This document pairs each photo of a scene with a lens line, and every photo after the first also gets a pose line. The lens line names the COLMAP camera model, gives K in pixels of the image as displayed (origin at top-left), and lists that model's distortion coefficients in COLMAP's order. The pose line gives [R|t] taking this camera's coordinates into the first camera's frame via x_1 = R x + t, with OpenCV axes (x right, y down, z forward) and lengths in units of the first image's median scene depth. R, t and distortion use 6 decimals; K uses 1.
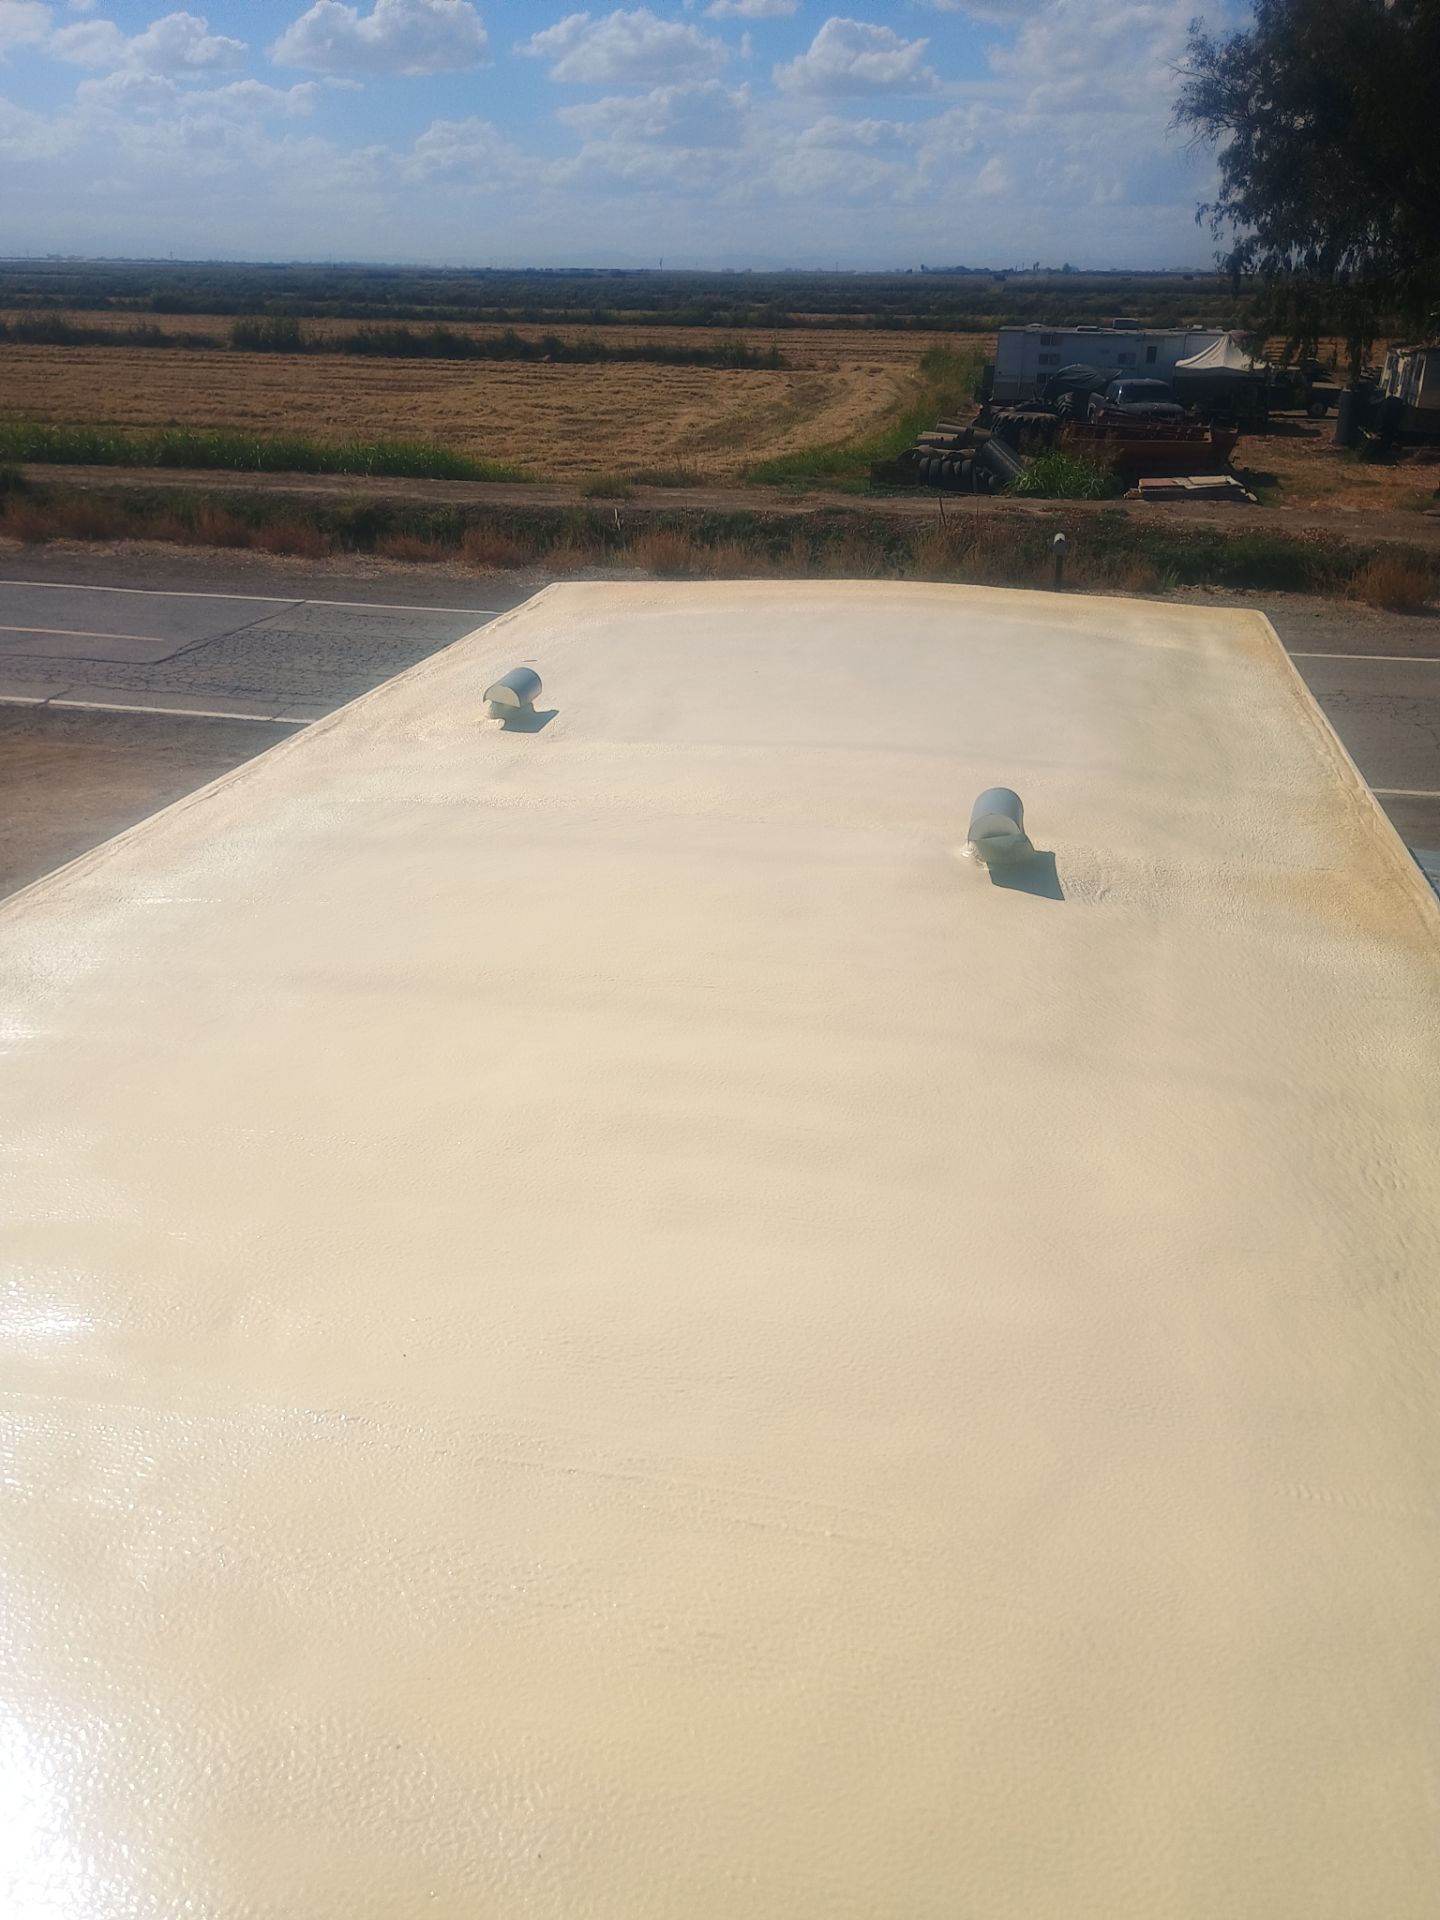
lens RADIAL K [[1926.1, 0, 720.0], [0, 1926.1, 960.0], [0, 0, 1]] dist [0.145387, -0.151644]
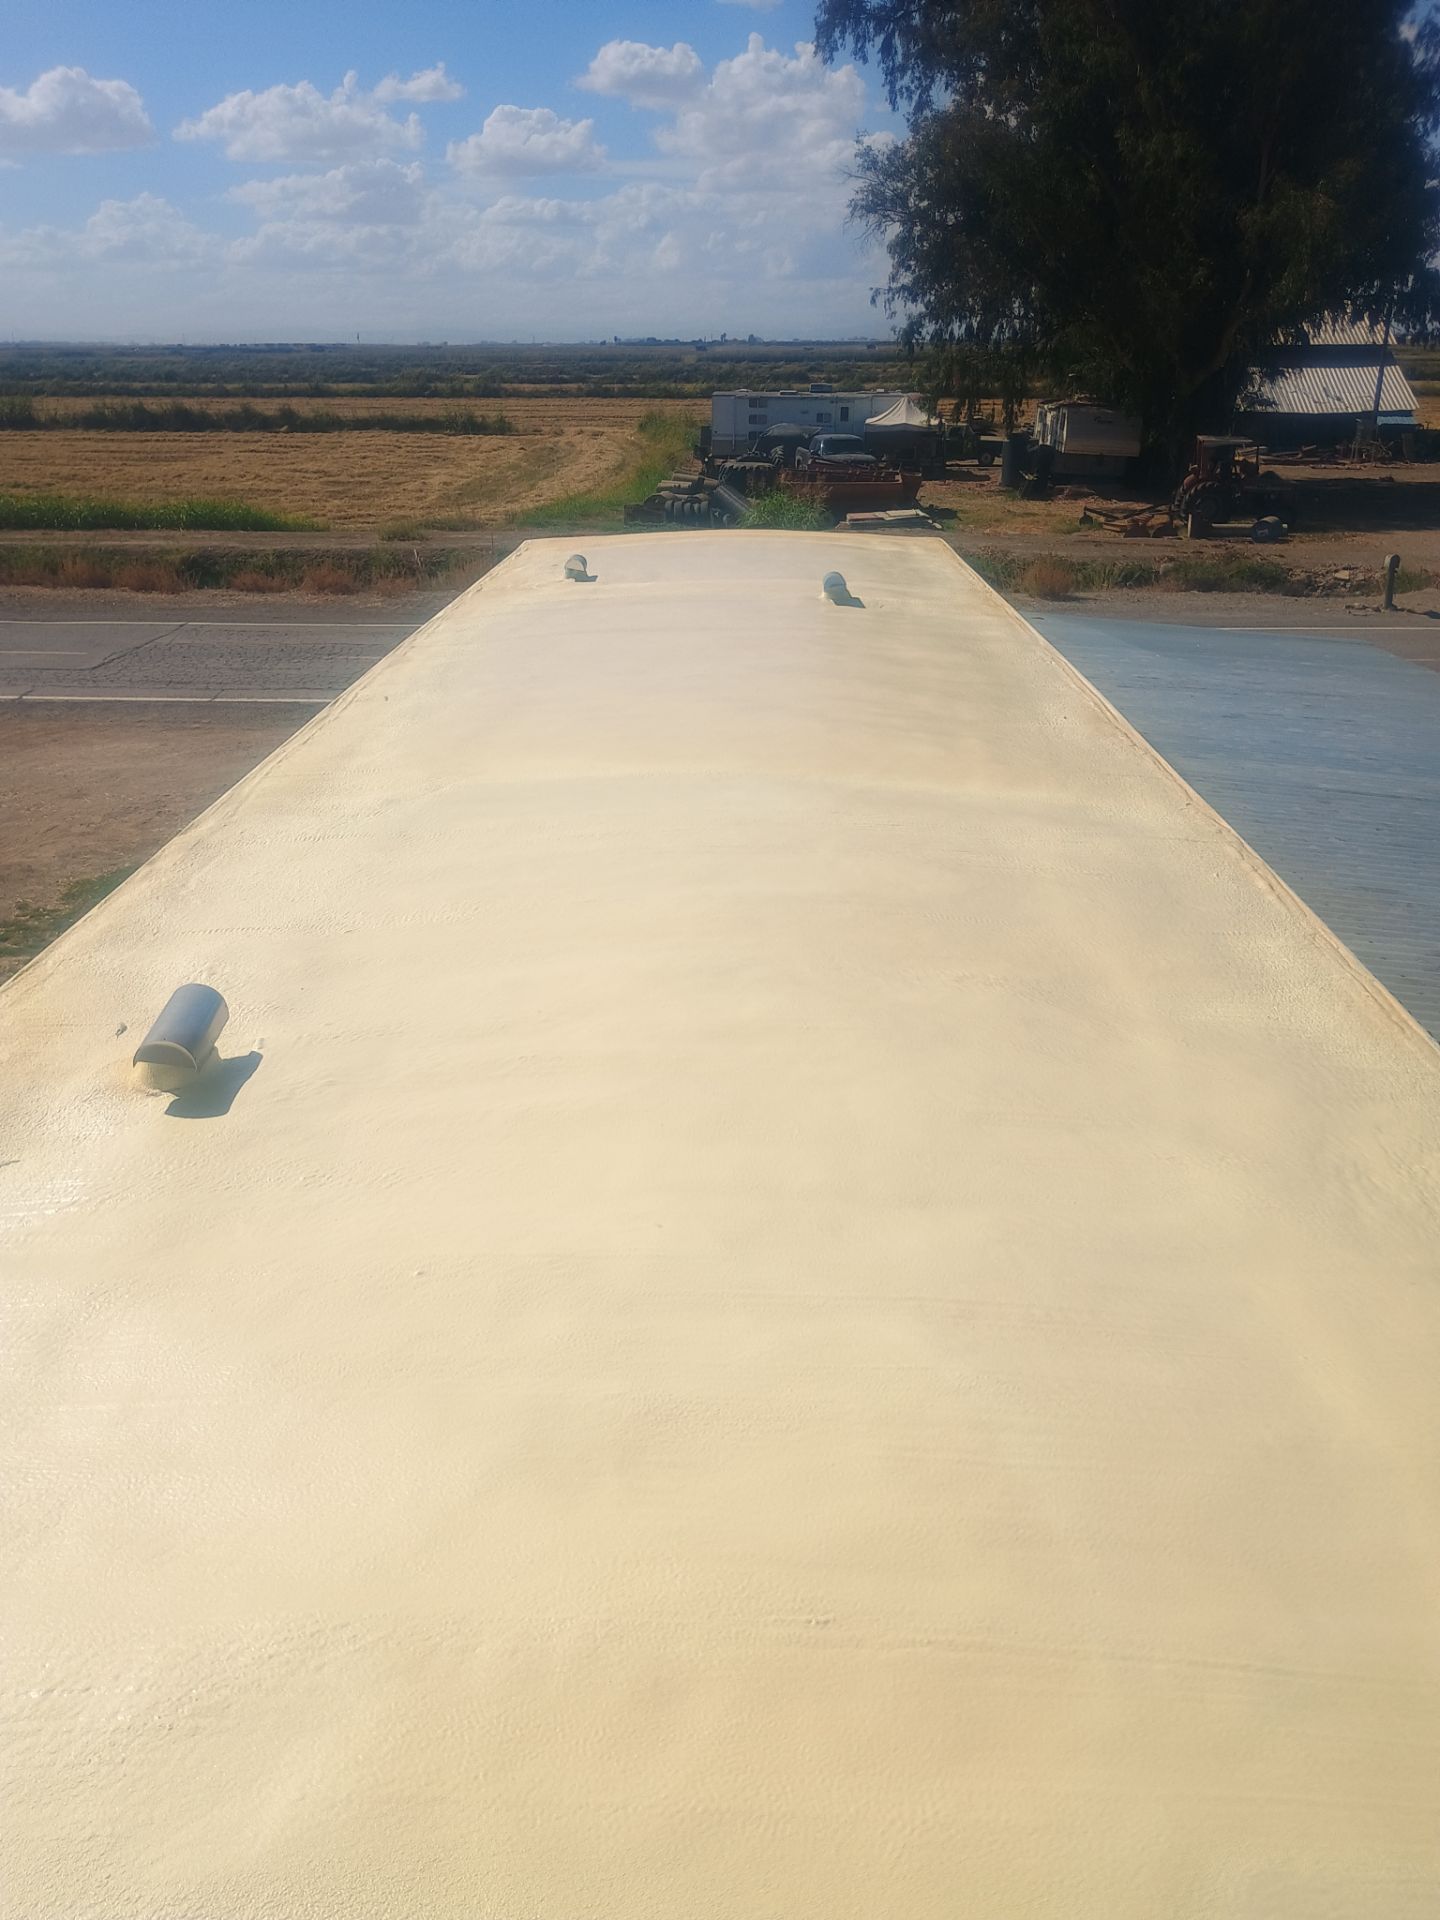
lens RADIAL K [[1926.1, 0, 720.0], [0, 1926.1, 960.0], [0, 0, 1]] dist [0.145387, -0.151644]
pose [[0.988167, -0.064951, 0.138954, -0.037528], [0.069403, 0.997212, -0.027430, 0.044671], [-0.136785, 0.036749, 0.989919, -0.132487]]
